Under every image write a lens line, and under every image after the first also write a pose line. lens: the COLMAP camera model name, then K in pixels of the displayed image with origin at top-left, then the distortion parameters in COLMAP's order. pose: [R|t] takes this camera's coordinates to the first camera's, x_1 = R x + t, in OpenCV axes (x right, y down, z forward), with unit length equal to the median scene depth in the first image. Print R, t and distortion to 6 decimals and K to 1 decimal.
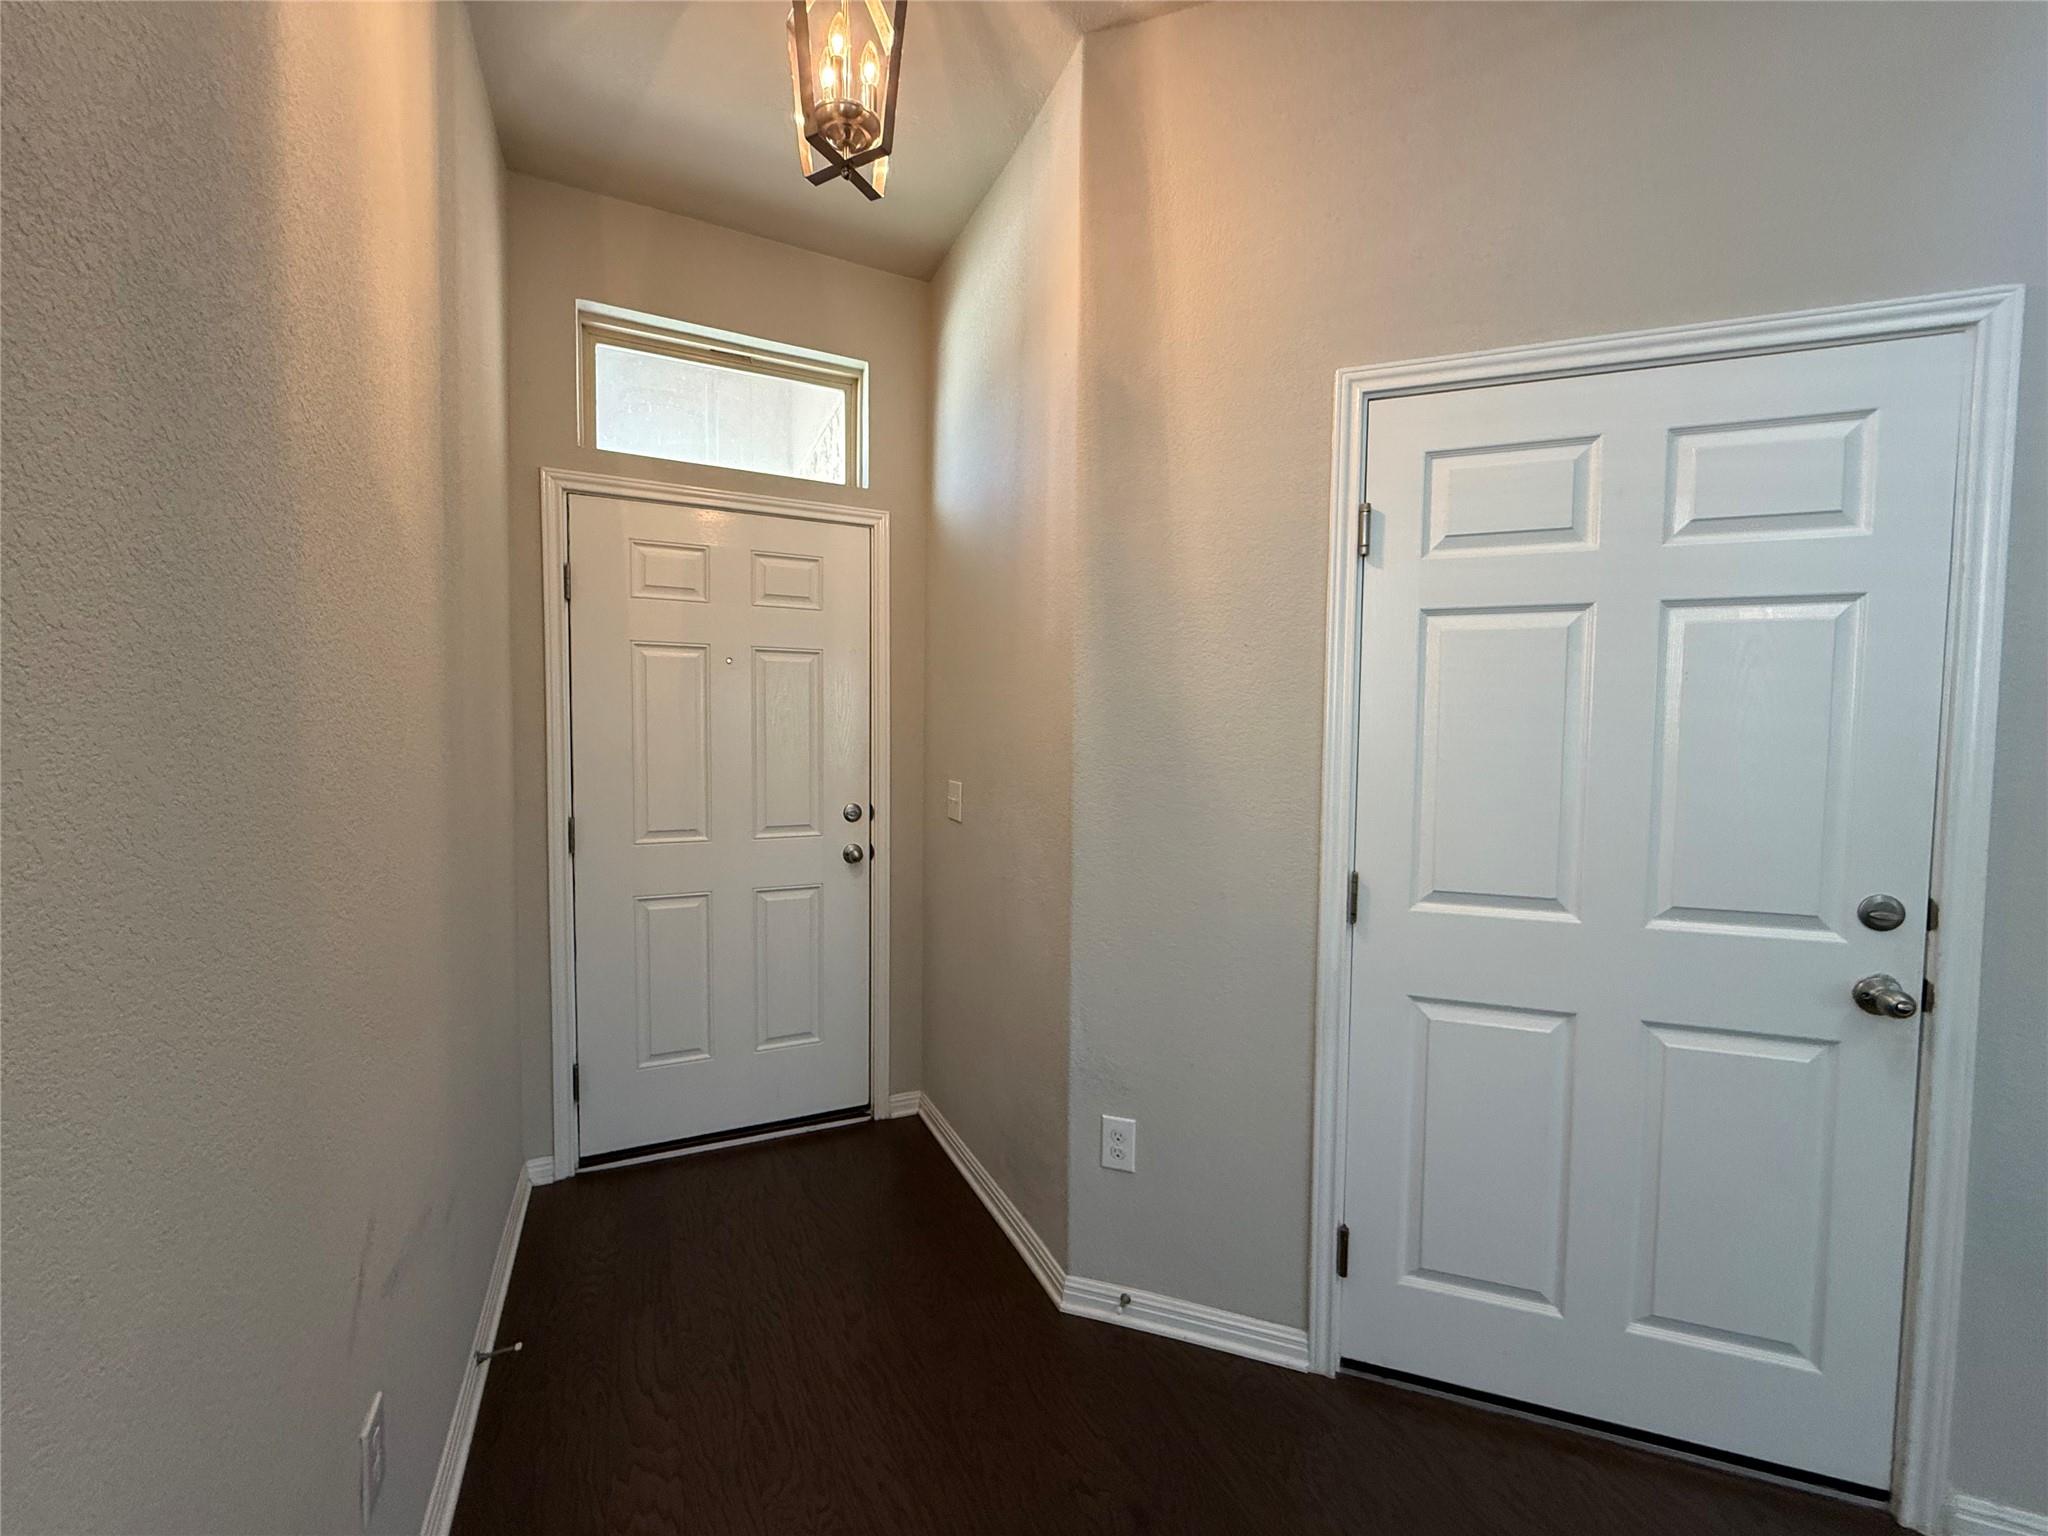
lens RADIAL K [[811.3, 0, 1024.0], [0, 811.3, 768.0], [0, 0, 1]] dist [-0.001146, 0.000150]
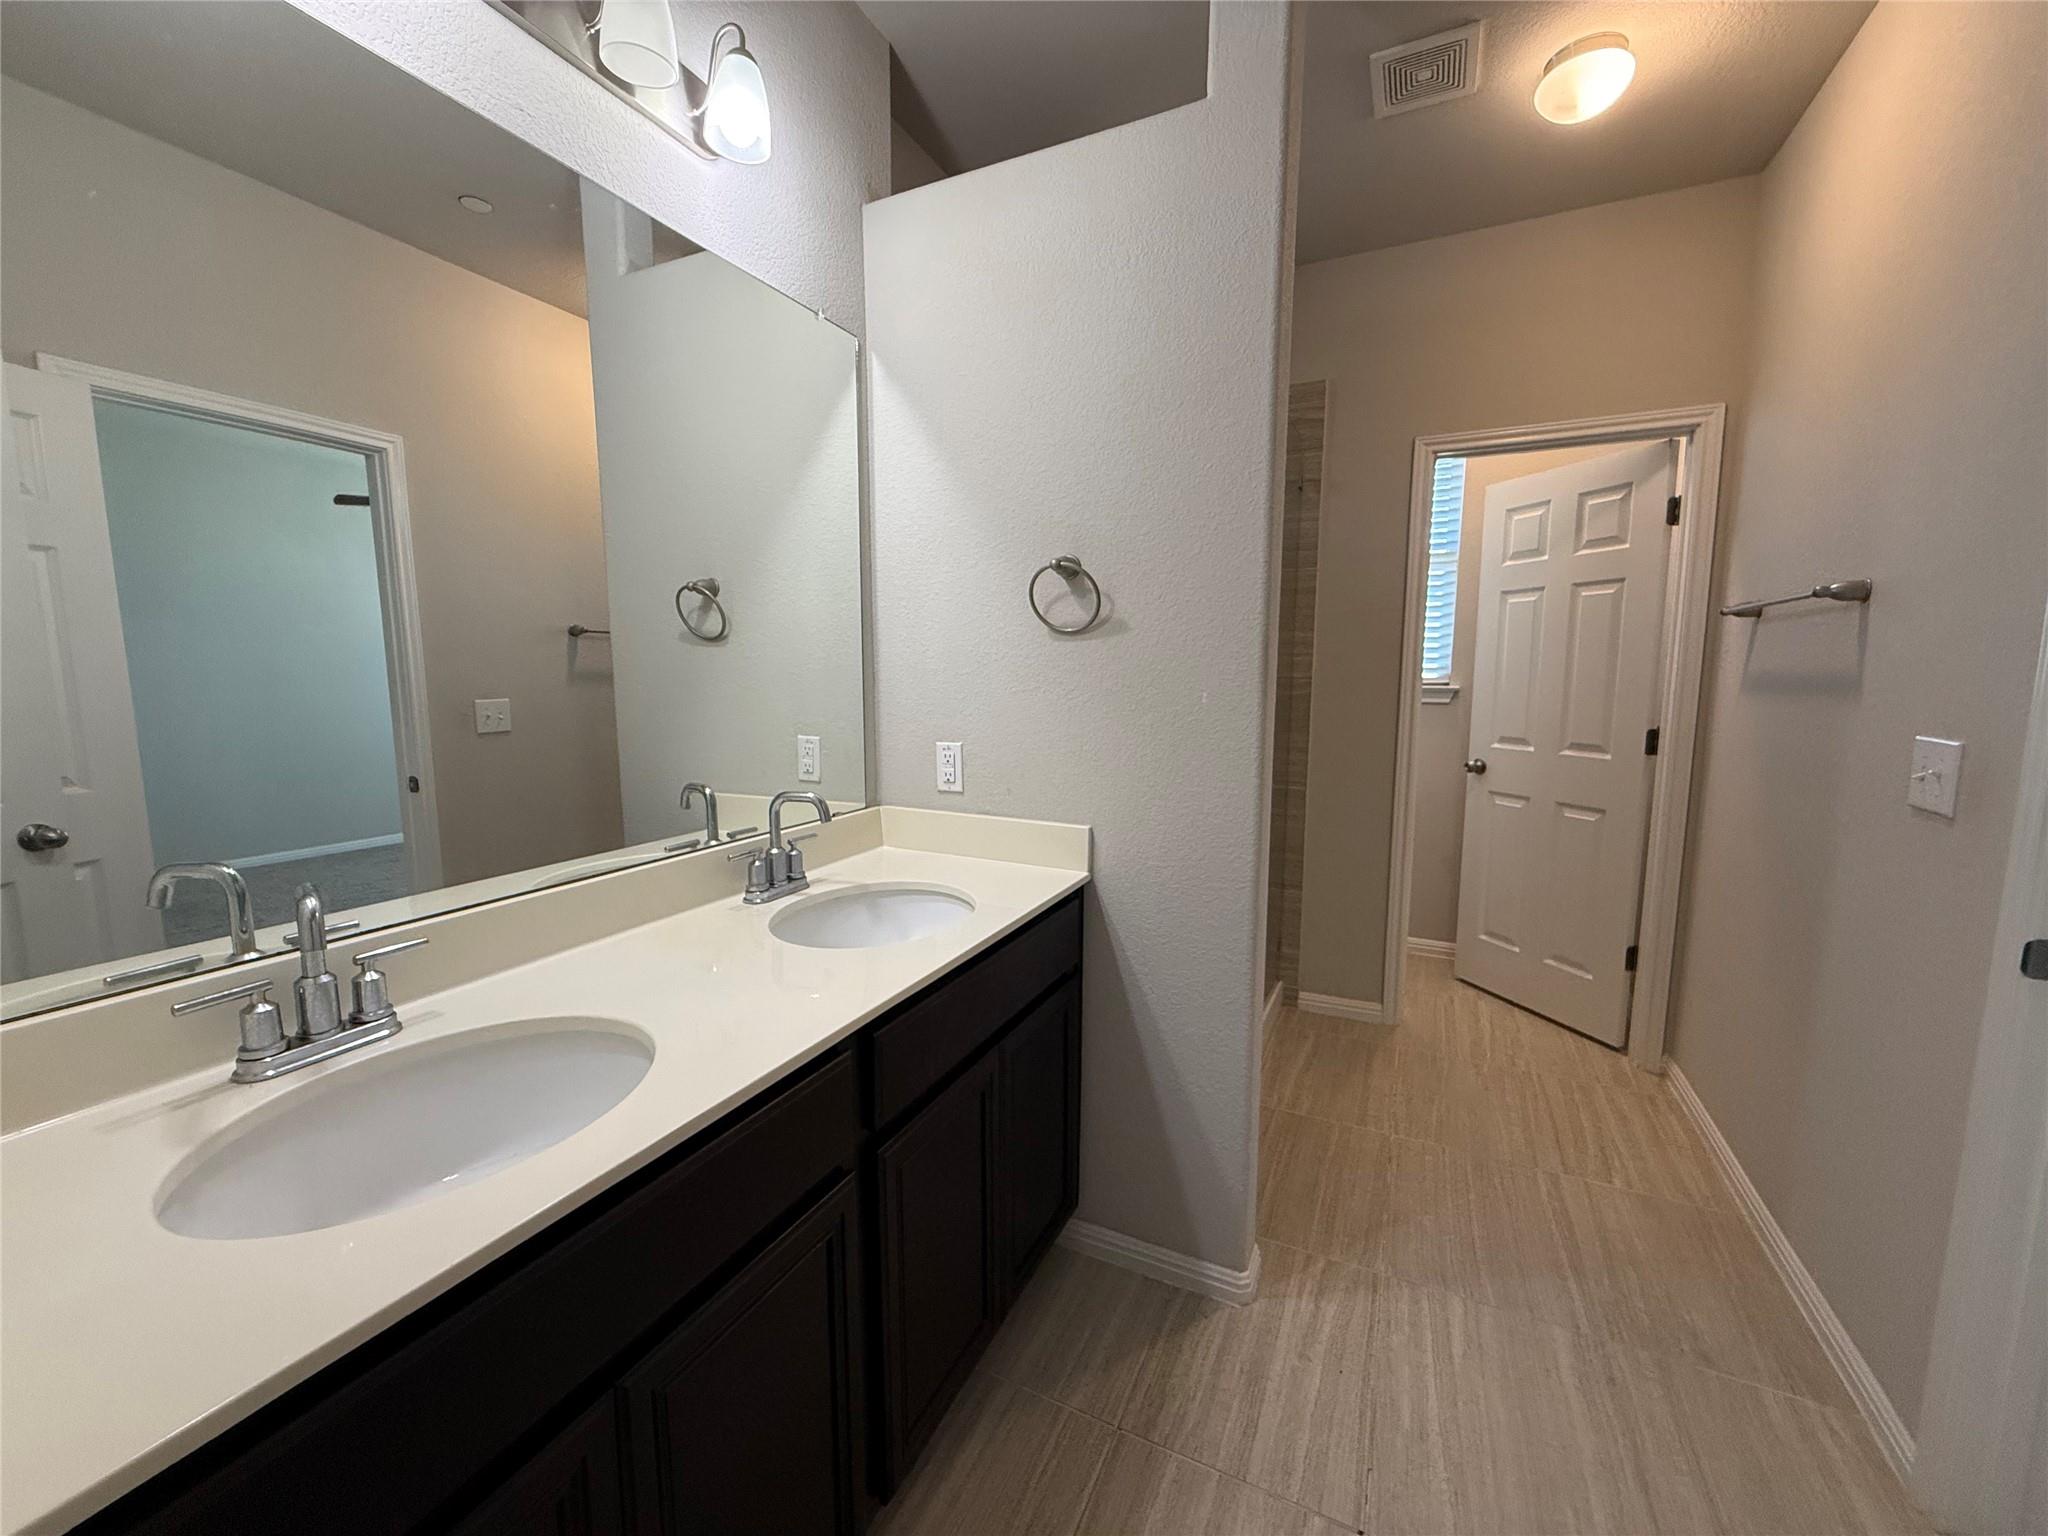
lens RADIAL K [[811.3, 0, 1024.0], [0, 811.3, 768.0], [0, 0, 1]] dist [-0.001146, 0.000150]
pose [[0.538807, 0.092599, -0.837324, 1.666377], [-0.037167, 0.995586, 0.086184, 0.106990], [0.841609, -0.015316, 0.539870, -1.109395]]
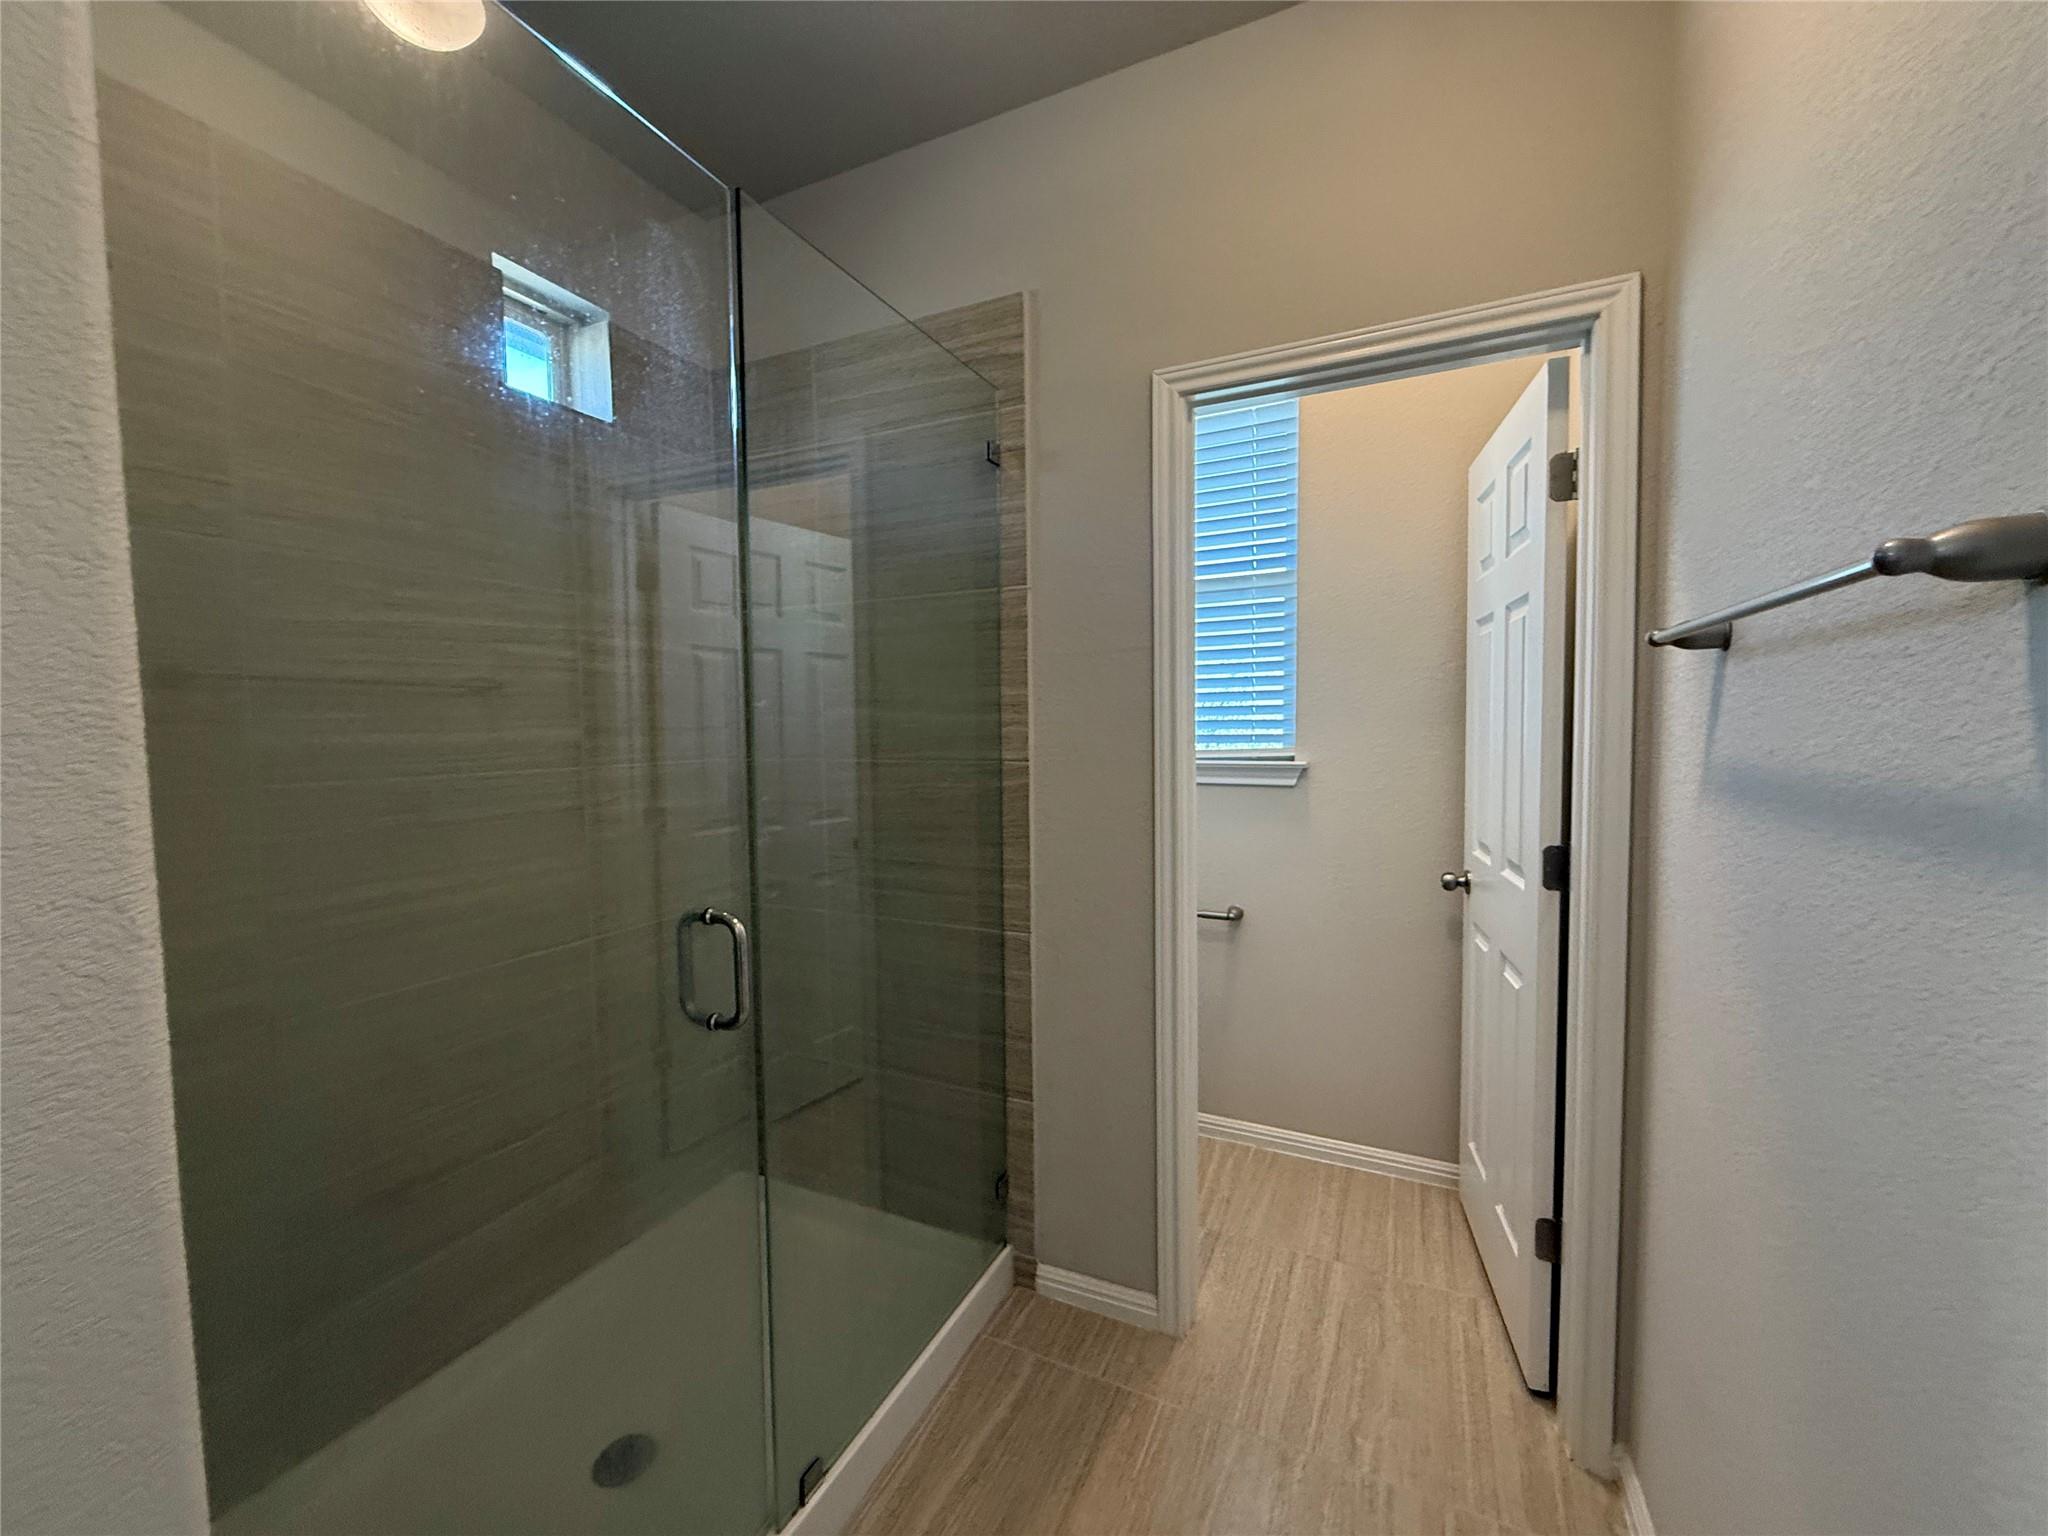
lens RADIAL K [[811.3, 0, 1024.0], [0, 811.3, 768.0], [0, 0, 1]] dist [-0.001146, 0.000150]
pose [[0.551171, 0.028395, -0.833909, 1.399050], [-0.023304, 0.999555, 0.018633, 0.022517], [0.834067, 0.009163, 0.551587, -0.146473]]
